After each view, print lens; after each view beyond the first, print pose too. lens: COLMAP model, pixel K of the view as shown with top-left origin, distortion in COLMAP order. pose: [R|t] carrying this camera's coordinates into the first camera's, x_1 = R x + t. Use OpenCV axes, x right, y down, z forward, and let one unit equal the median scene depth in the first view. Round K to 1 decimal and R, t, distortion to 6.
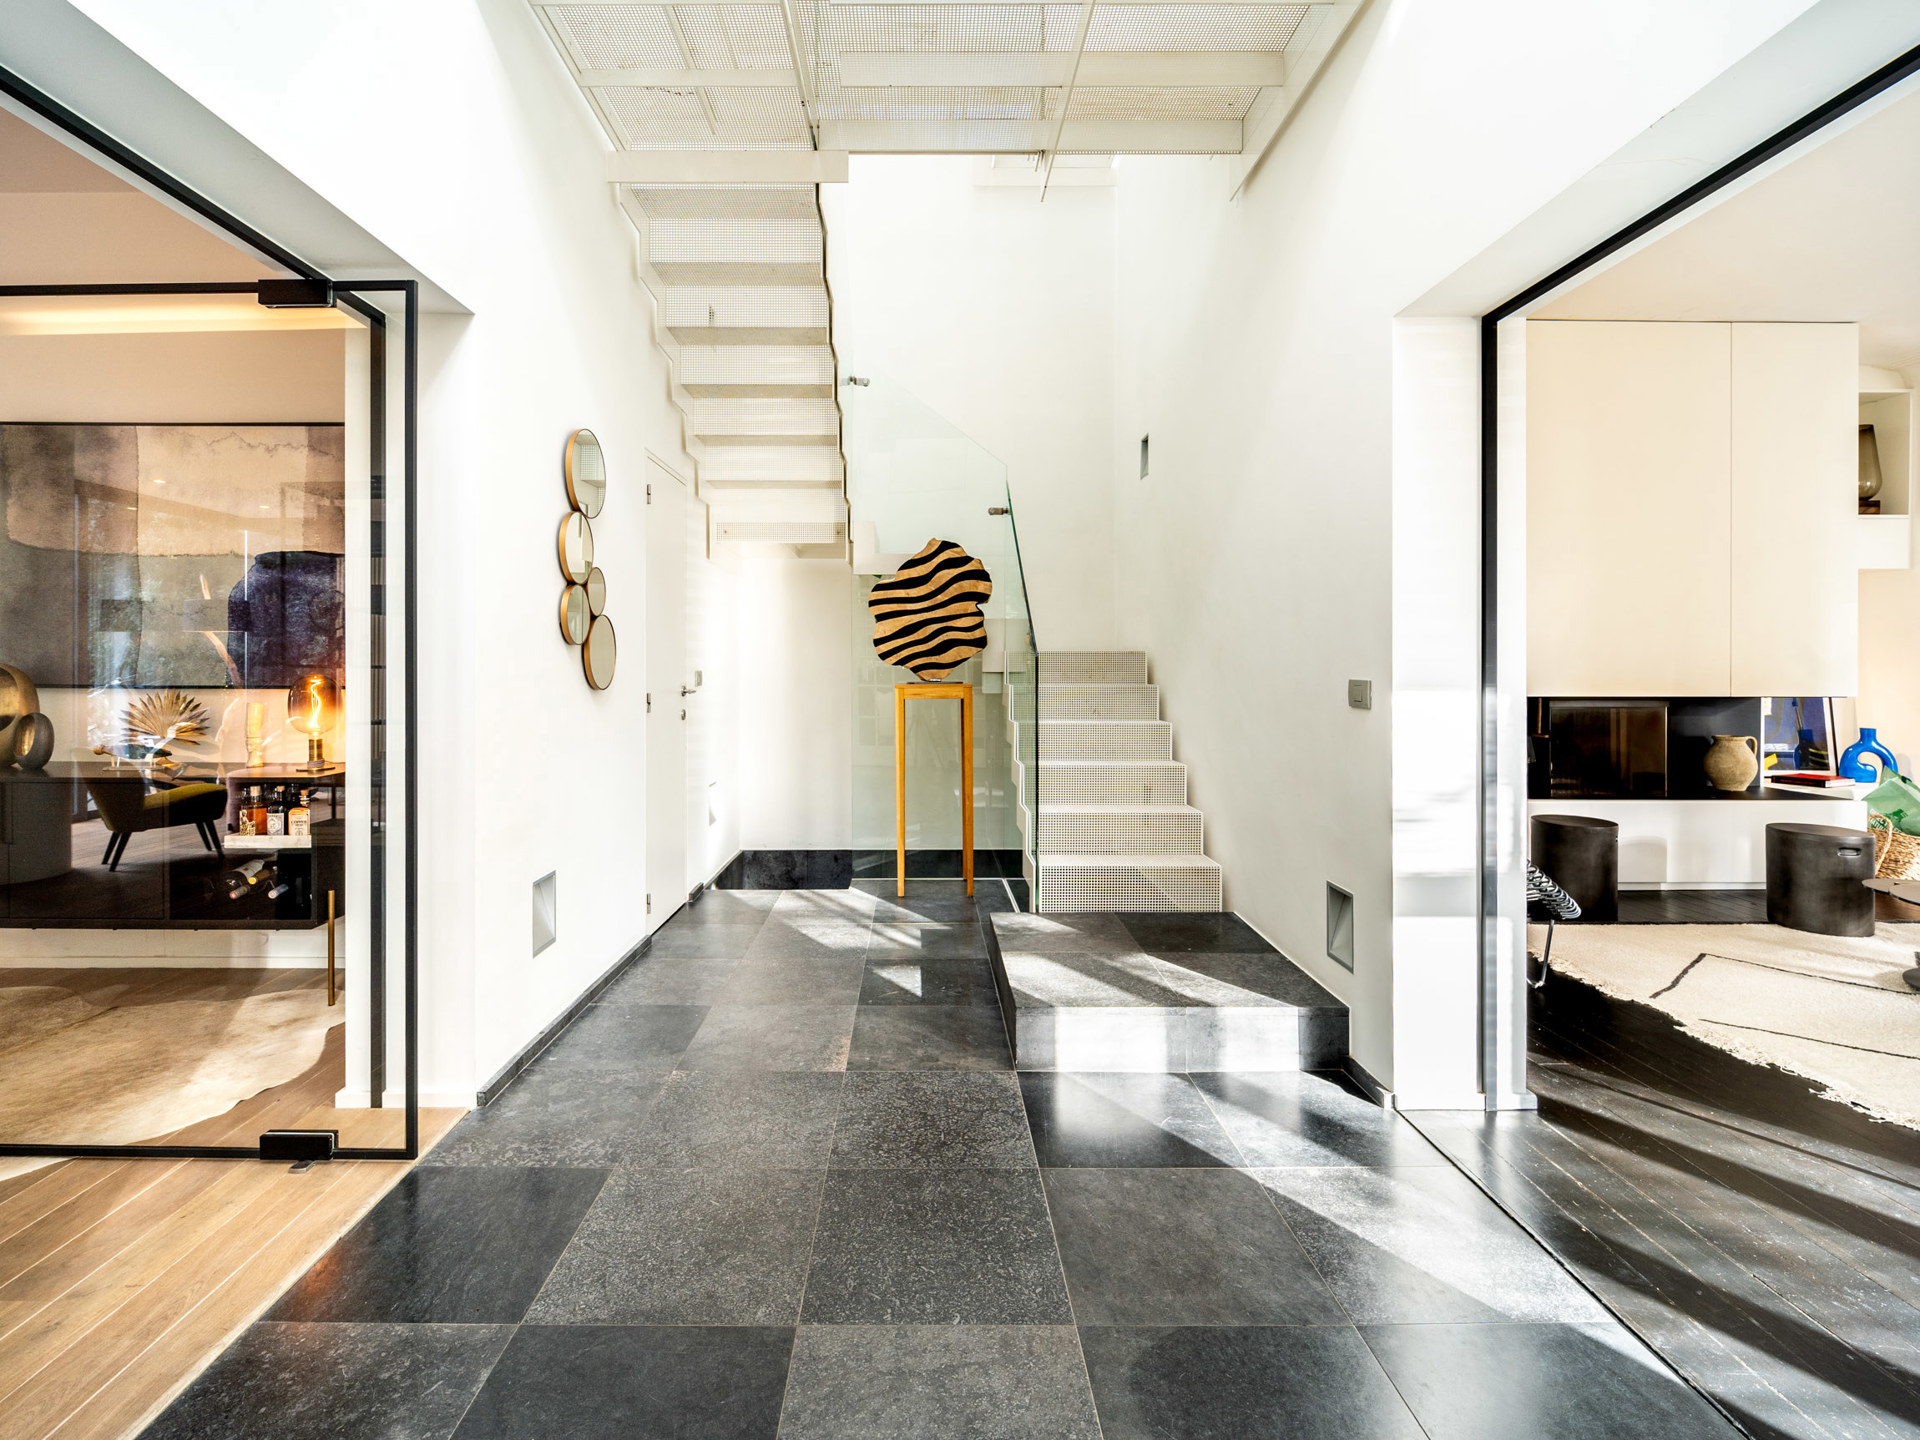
lens RADIAL K [[894.4, 0, 958.8], [0, 894.4, 702.4], [0, 0, 1]] dist [0.001615, 0.000095]
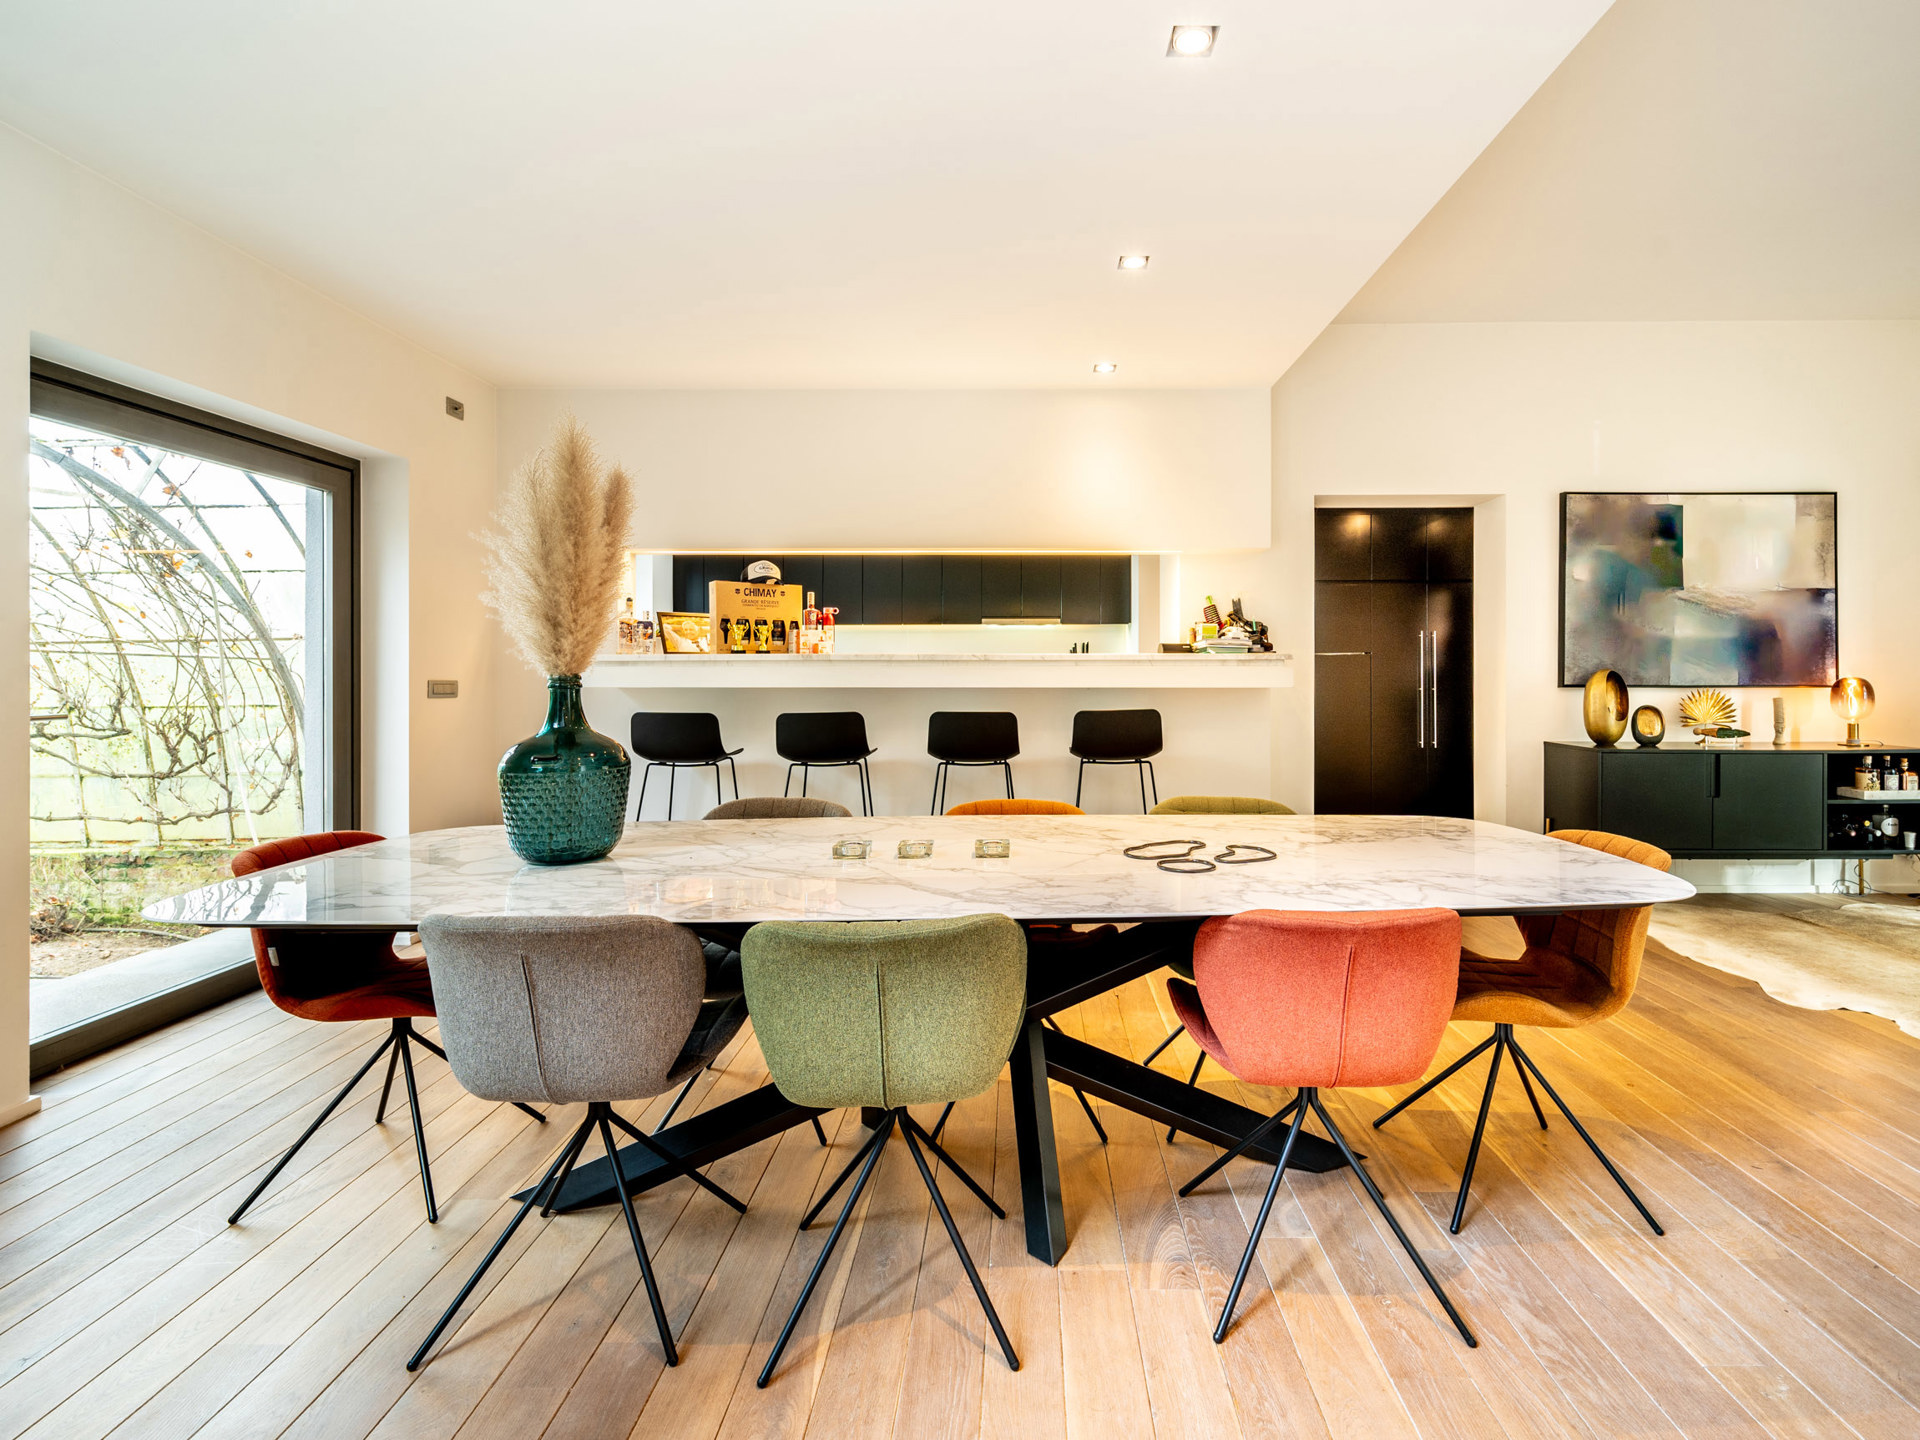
lens RADIAL K [[894.4, 0, 958.3], [0, 894.4, 705.7], [0, 0, 1]] dist [0.001615, 0.000095]
pose [[0.999906, -0.006793, 0.011874, -2.174162], [0.006756, 0.999972, 0.003154, 0.000768], [-0.011895, -0.003073, 0.999925, -0.380240]]
